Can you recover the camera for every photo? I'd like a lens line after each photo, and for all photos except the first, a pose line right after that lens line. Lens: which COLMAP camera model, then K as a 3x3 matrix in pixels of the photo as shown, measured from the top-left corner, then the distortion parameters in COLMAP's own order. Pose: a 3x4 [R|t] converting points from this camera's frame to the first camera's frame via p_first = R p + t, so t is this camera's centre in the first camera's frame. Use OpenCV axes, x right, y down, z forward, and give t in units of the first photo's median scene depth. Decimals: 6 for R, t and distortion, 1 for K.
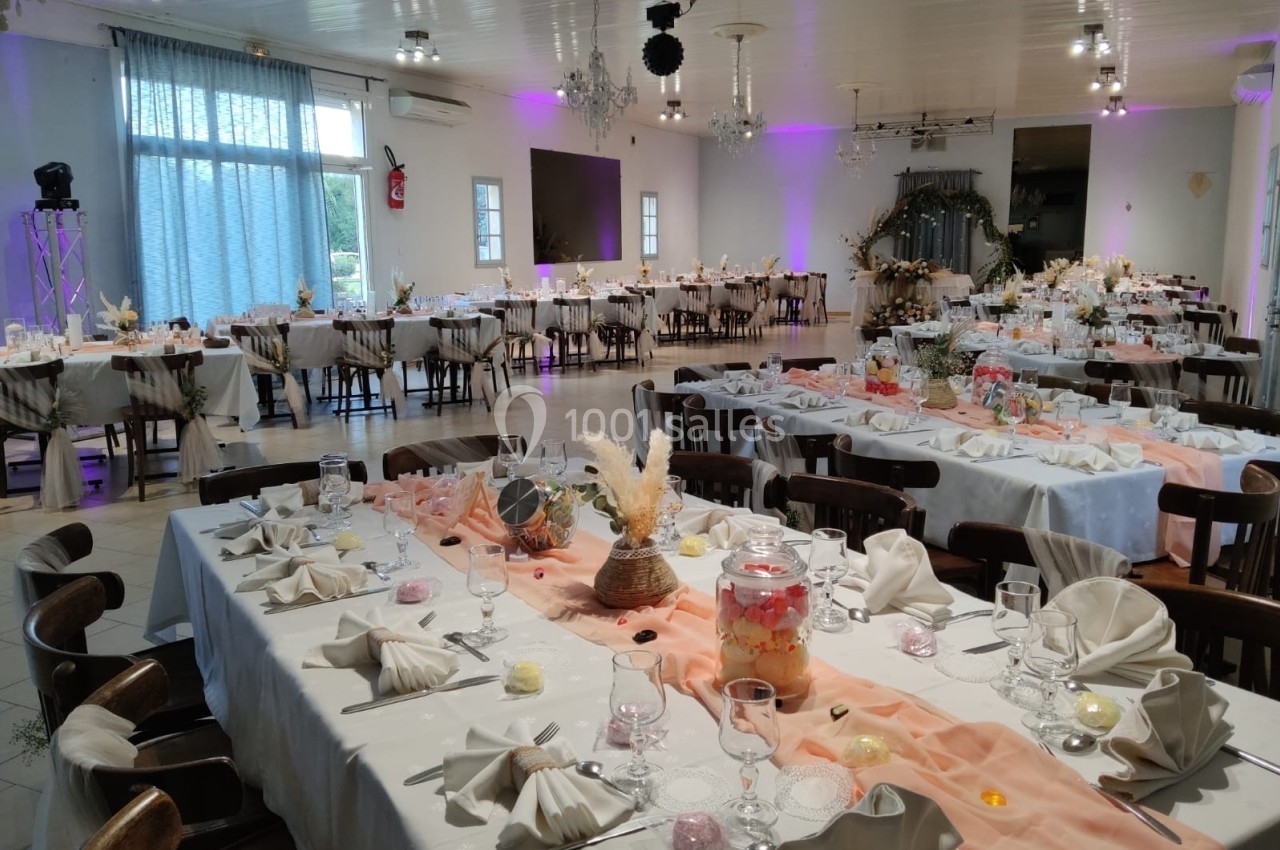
lens RADIAL K [[932.6, 0, 640.0], [0, 932.6, 425.0], [0, 0, 1]] dist [0.097012, -0.180238]
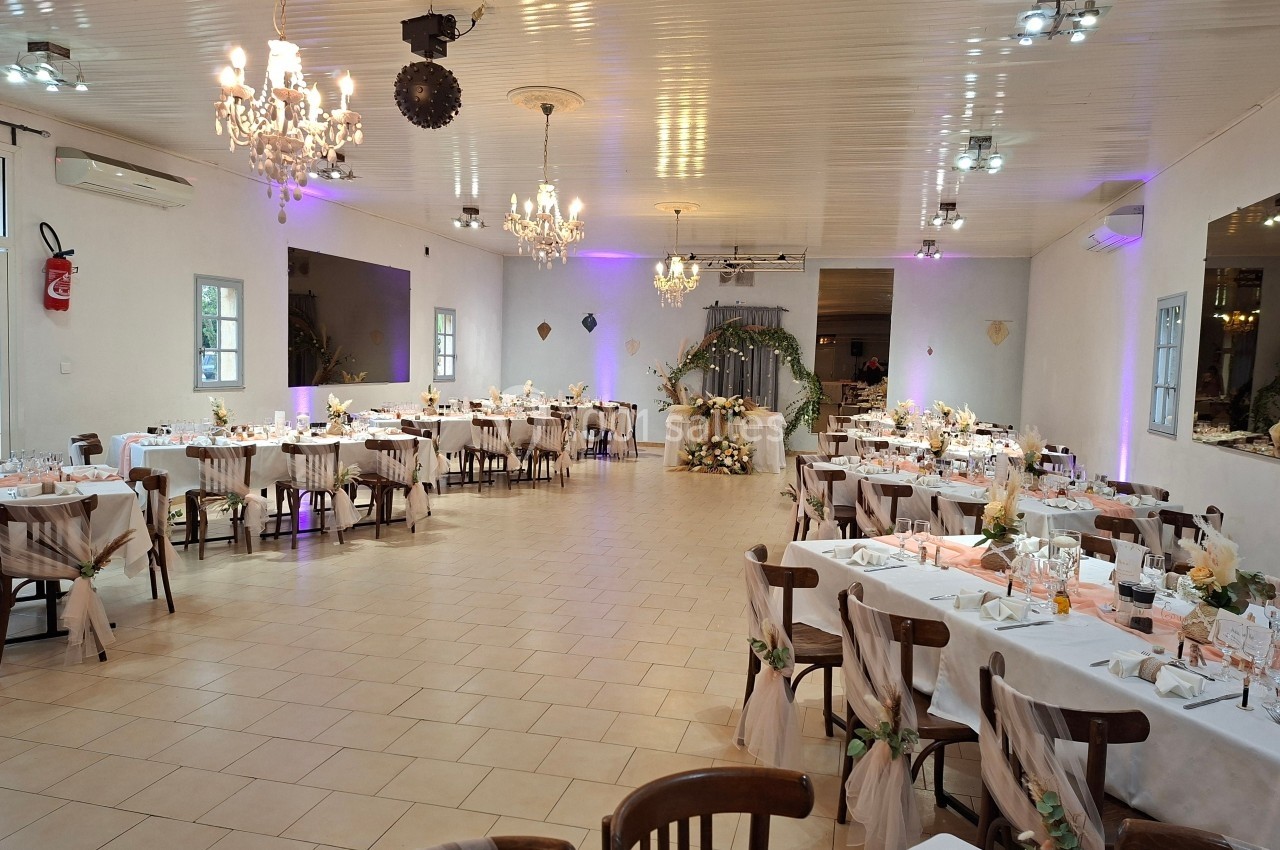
lens RADIAL K [[932.6, 0, 640.0], [0, 932.6, 425.0], [0, 0, 1]] dist [0.097012, -0.180238]
pose [[0.978036, 0.030371, 0.206212, 0.013091], [-0.004106, 0.991943, -0.126617, -0.030611], [-0.208396, 0.122989, 0.970281, 0.125834]]
